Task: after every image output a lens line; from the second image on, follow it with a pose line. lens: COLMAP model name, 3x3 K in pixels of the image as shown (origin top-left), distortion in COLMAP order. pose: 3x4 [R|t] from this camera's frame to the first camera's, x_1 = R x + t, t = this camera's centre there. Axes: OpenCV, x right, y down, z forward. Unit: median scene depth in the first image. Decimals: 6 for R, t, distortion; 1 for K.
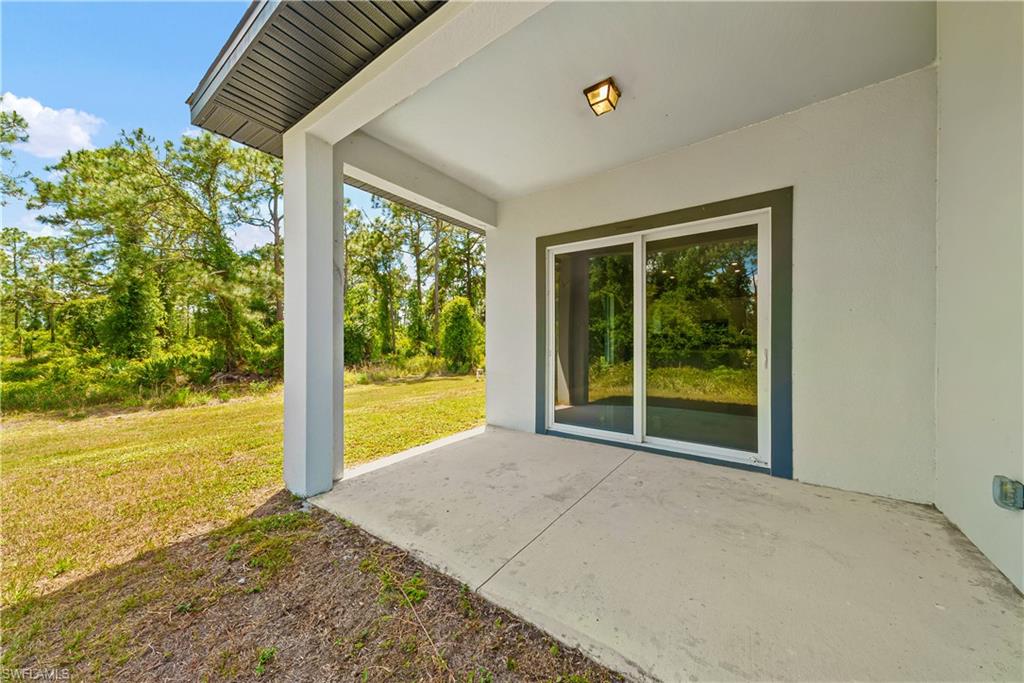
lens RADIAL K [[351.0, 0, 513.2], [0, 351.0, 340.8], [0, 0, 1]] dist [0.006065, 0.001698]
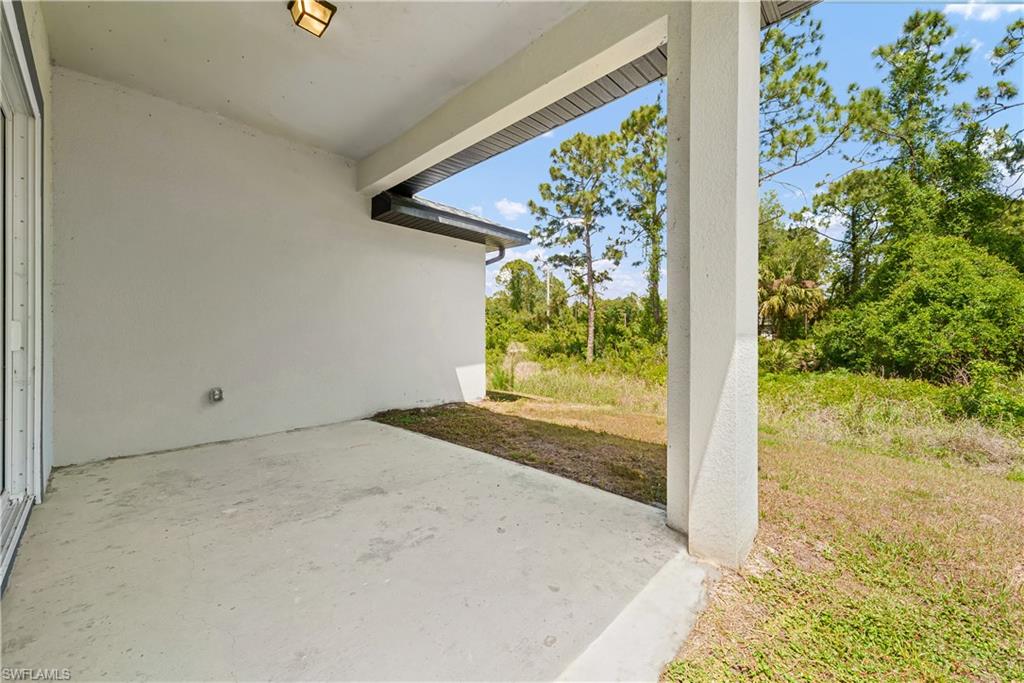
lens RADIAL K [[390.8, 0, 515.0], [0, 390.8, 333.8], [0, 0, 1]] dist [-0.001197, -0.000036]
pose [[-0.991735, -0.000052, 0.128301, -0.326571], [-0.000238, 0.999999, -0.001431, 0.054759], [-0.128300, -0.001449, -0.991734, 1.820941]]
